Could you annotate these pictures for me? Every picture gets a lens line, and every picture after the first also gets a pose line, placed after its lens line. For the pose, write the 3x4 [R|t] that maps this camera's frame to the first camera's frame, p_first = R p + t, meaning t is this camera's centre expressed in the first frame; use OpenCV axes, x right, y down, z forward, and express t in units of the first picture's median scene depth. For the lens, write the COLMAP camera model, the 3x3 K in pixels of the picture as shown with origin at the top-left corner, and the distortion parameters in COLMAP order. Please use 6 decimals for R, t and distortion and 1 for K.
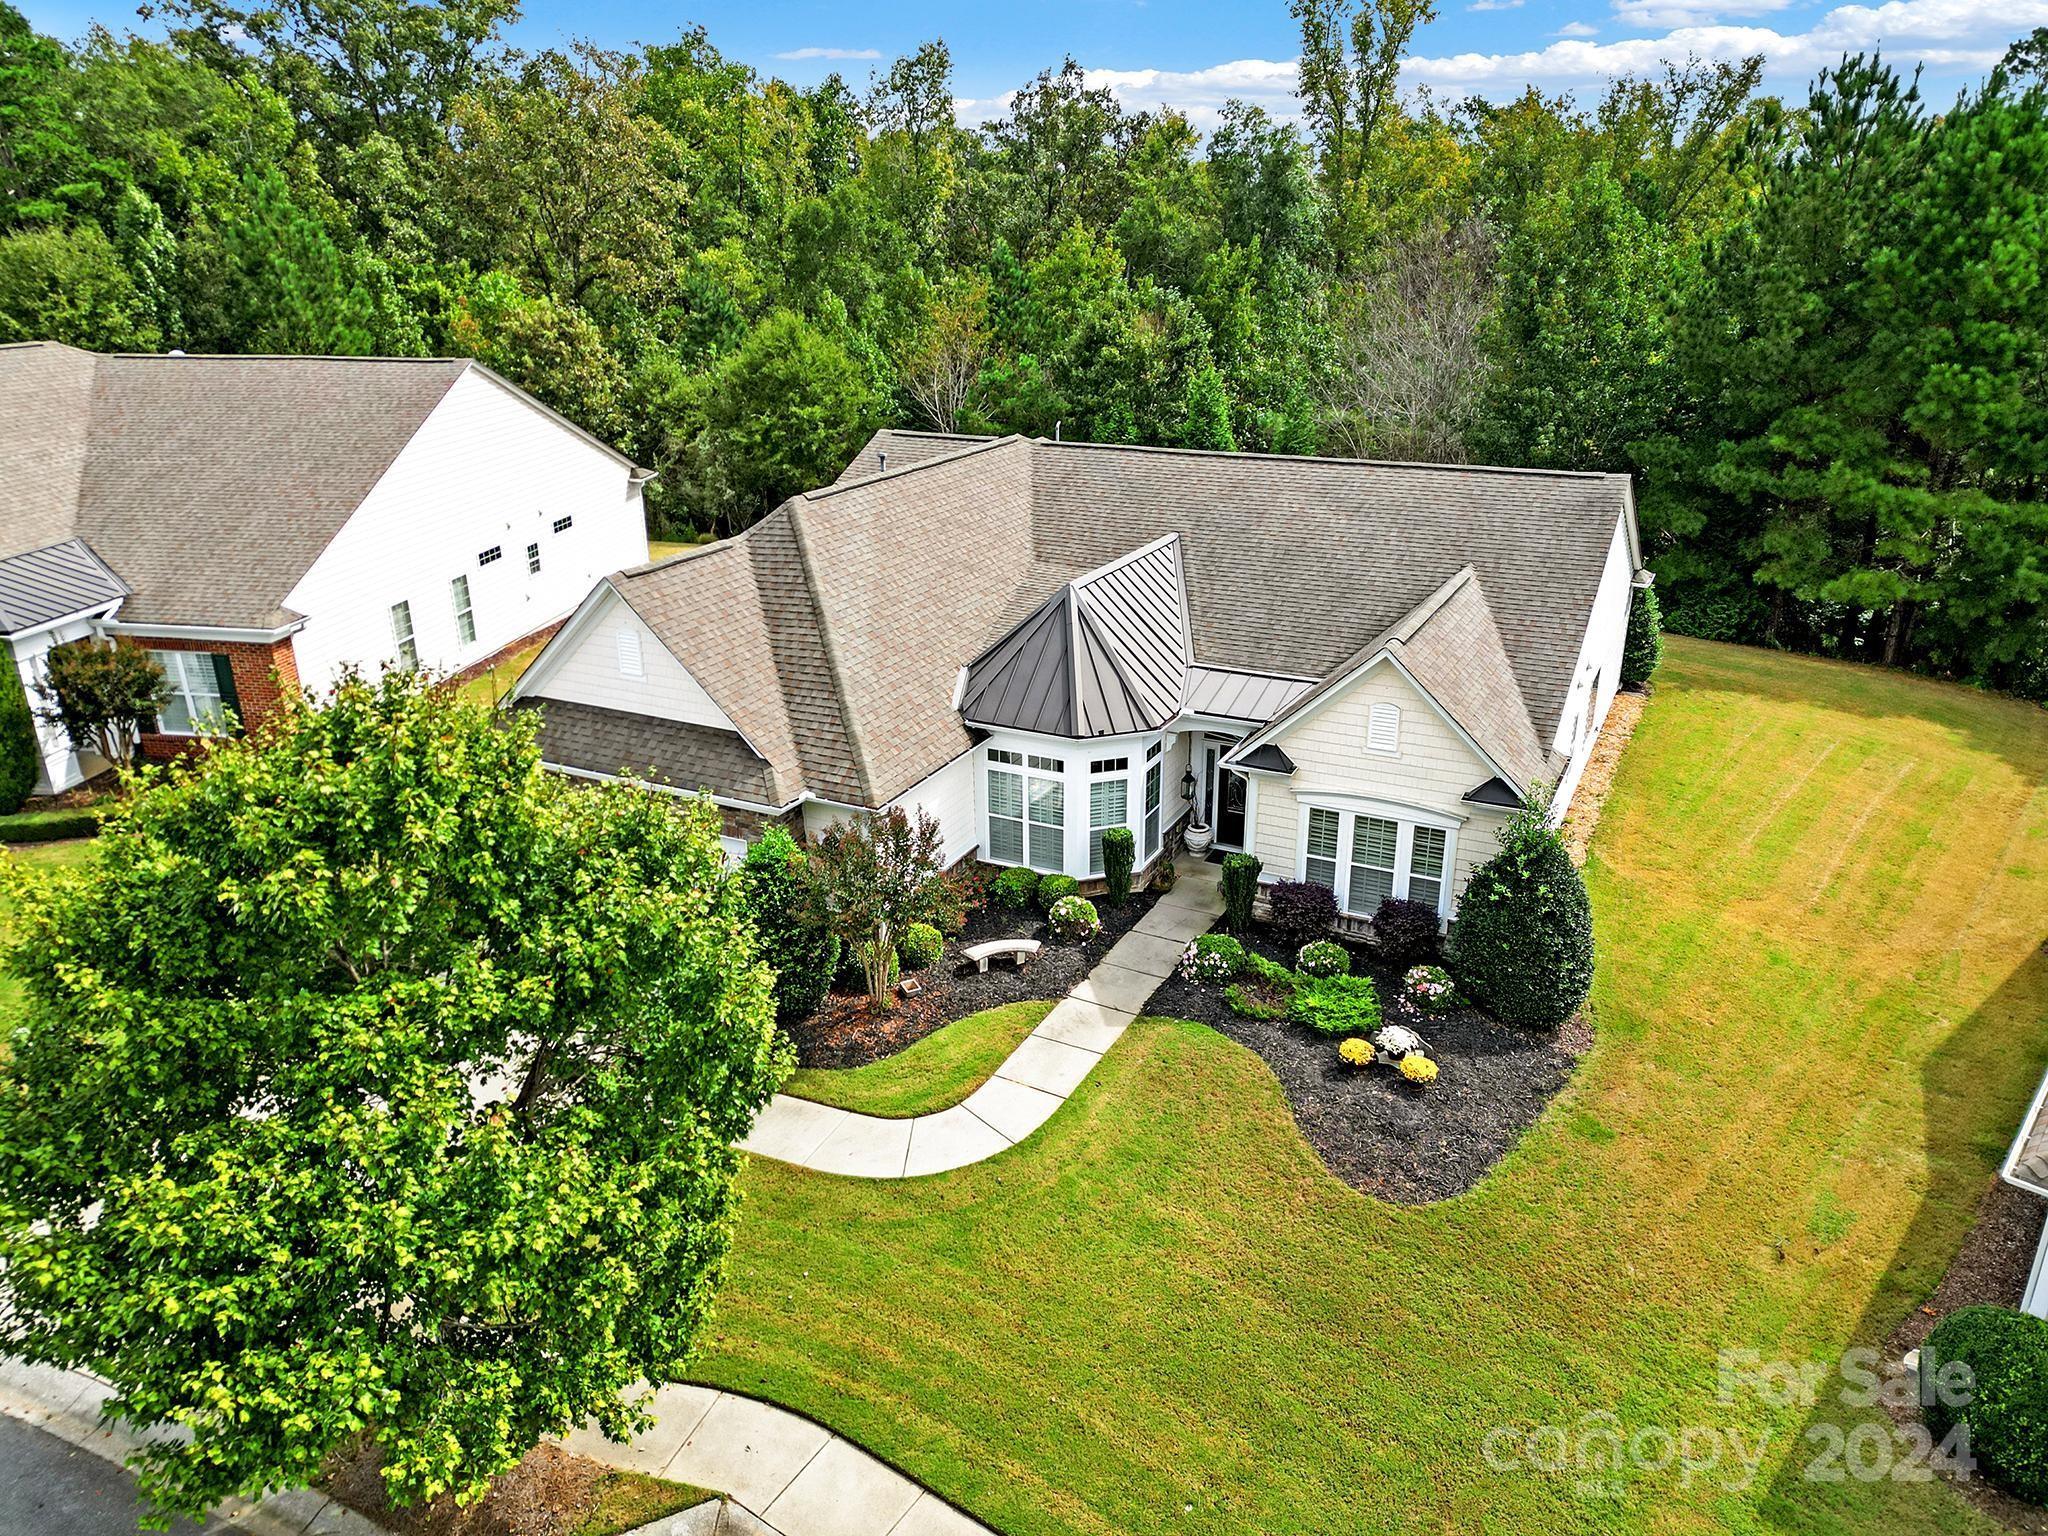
lens RADIAL K [[1444.4, 0, 1024.0], [0, 1444.4, 768.0], [0, 0, 1]] dist [0.119192, -0.148666]
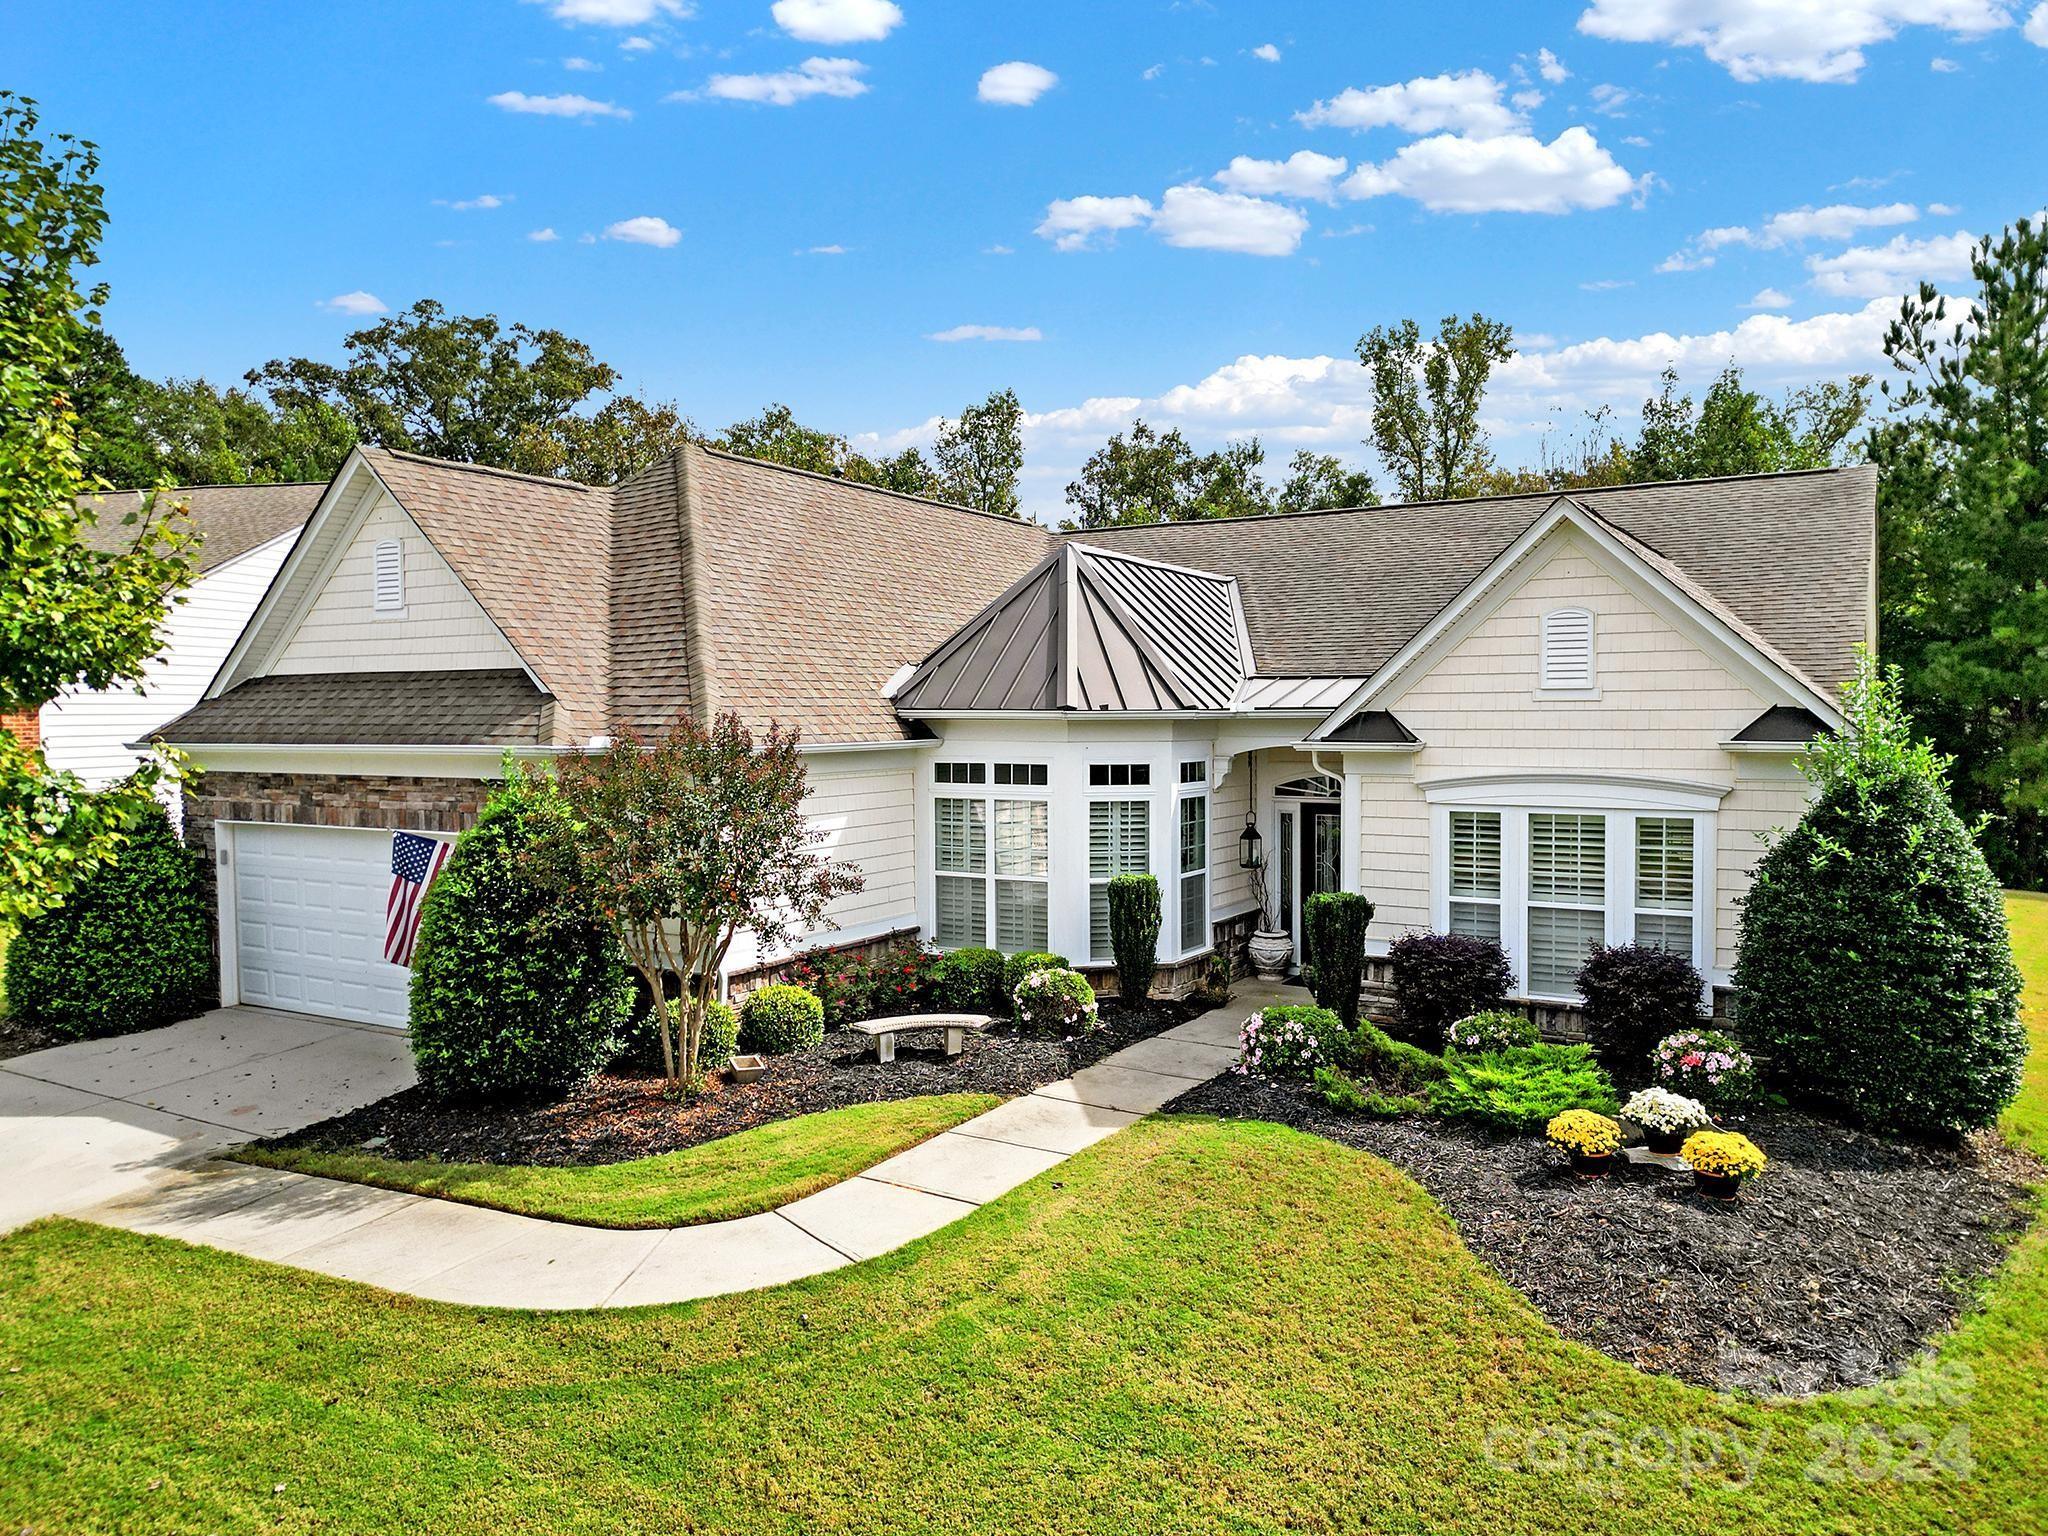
lens RADIAL K [[1455.7, 0, 1024.0], [0, 1455.7, 768.0], [0, 0, 1]] dist [0.074783, -0.068066]
pose [[0.997793, 0.006055, -0.066128, 0.062207], [-0.026853, 0.947568, -0.318424, 0.209255], [0.060733, 0.319497, 0.945639, 0.414764]]
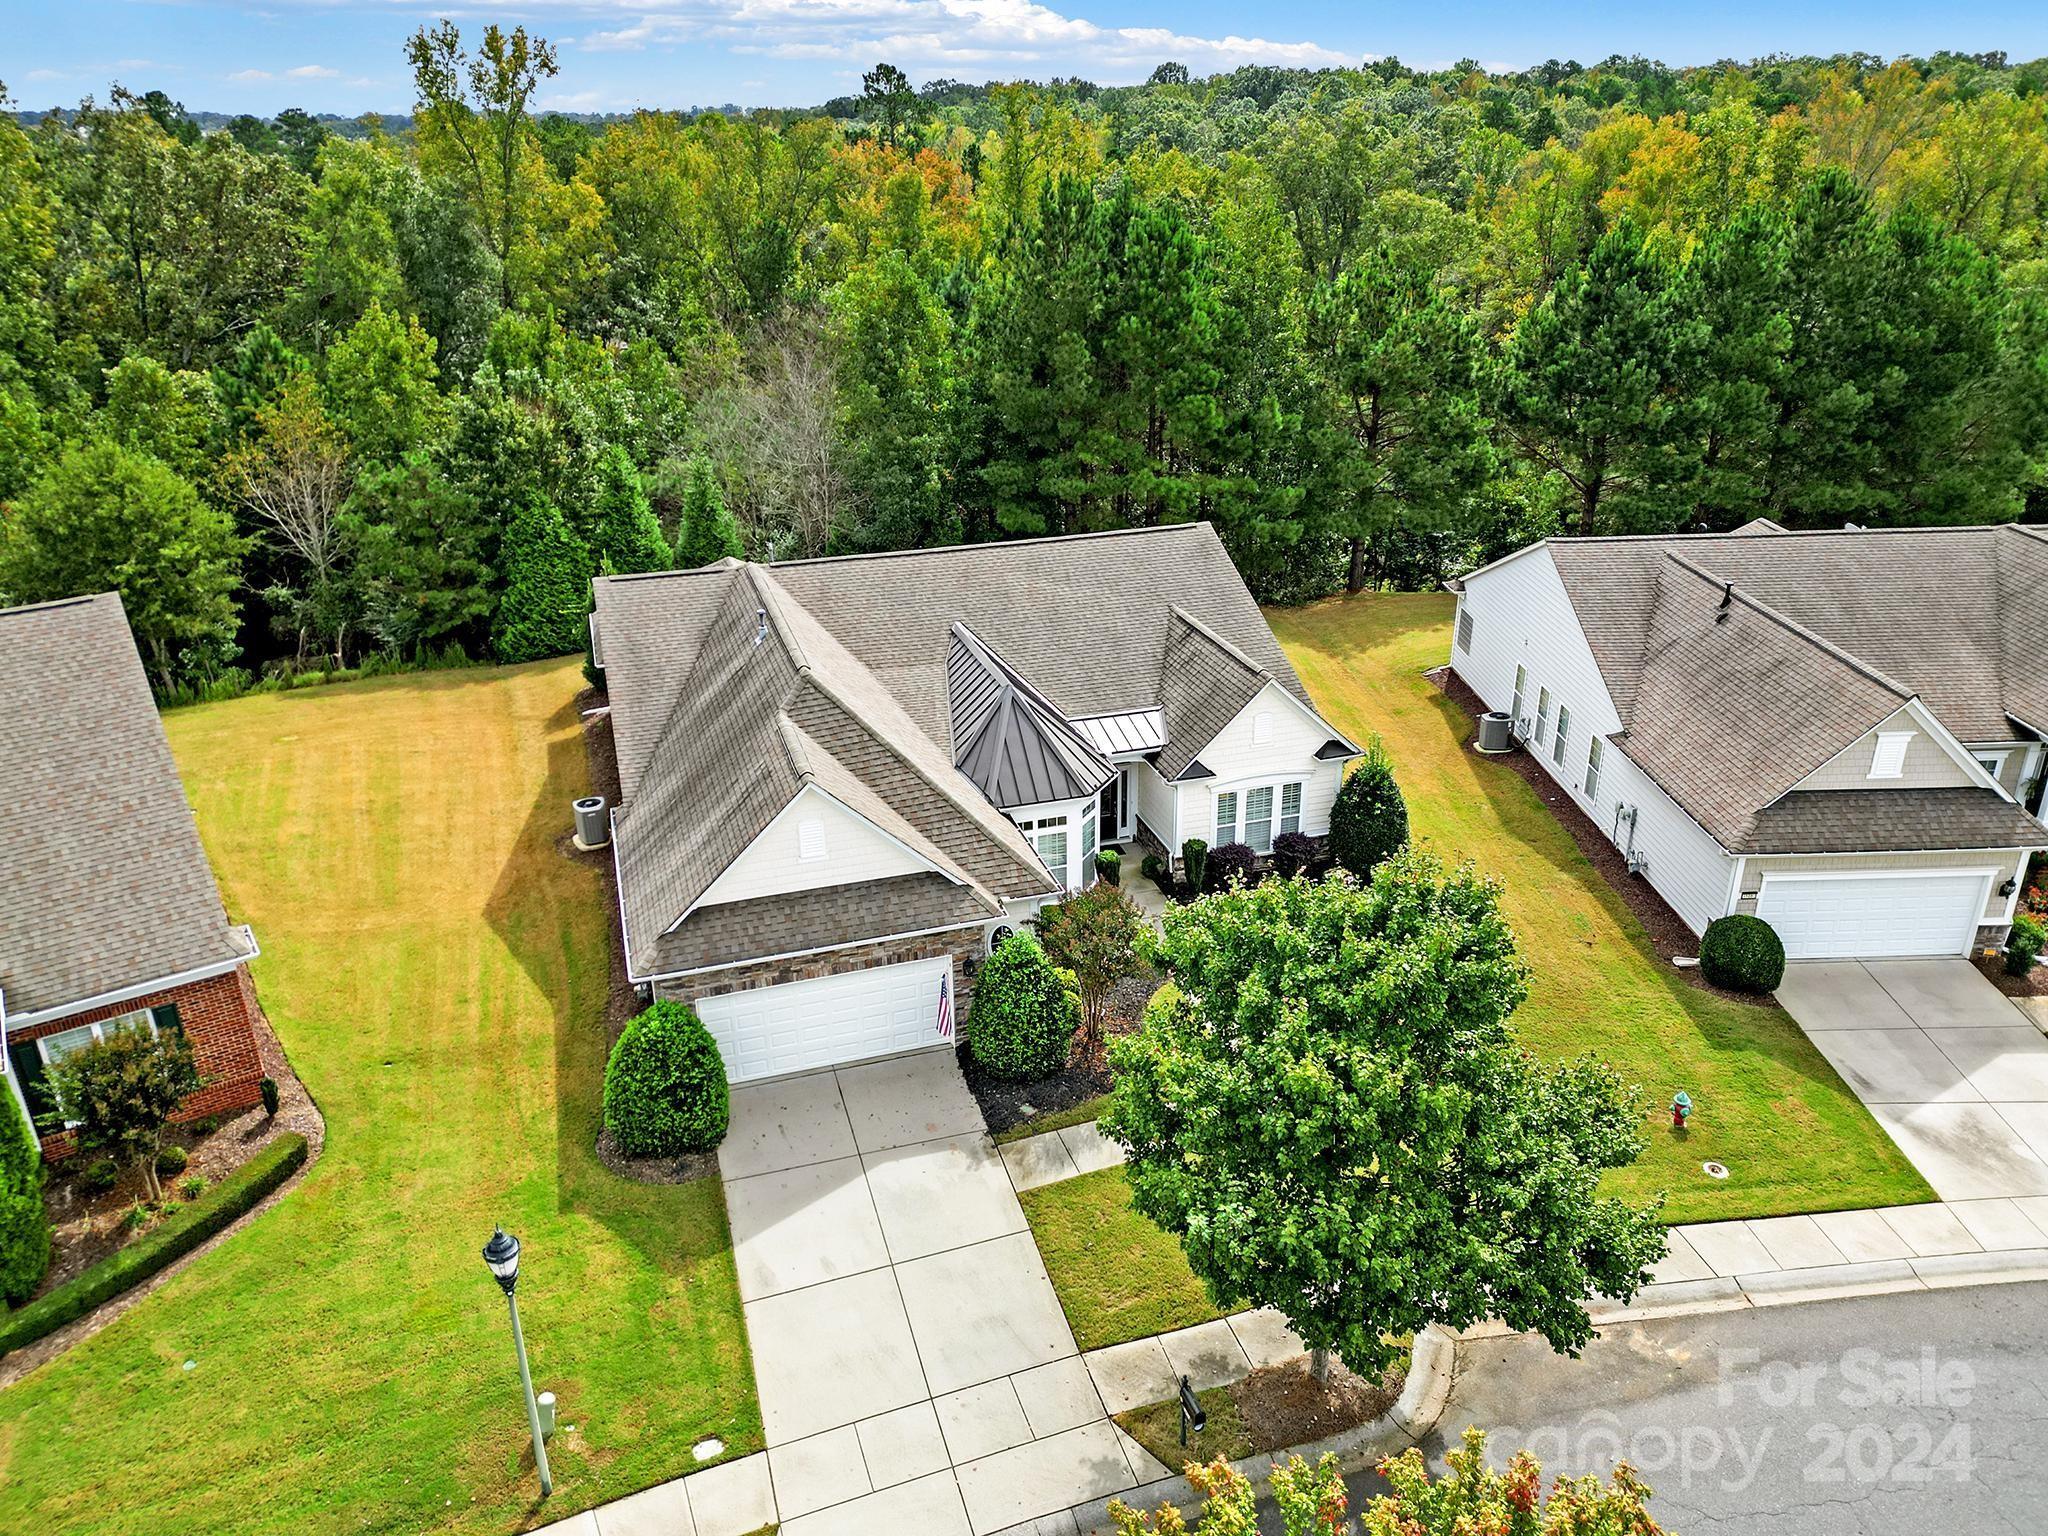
lens RADIAL K [[1455.7, 0, 1024.0], [0, 1455.7, 768.0], [0, 0, 1]] dist [0.074783, -0.068066]
pose [[0.718861, -0.280193, 0.636184, -0.862418], [0.256800, 0.957473, 0.131524, -0.239845], [-0.645981, 0.068825, 0.760244, 0.022118]]
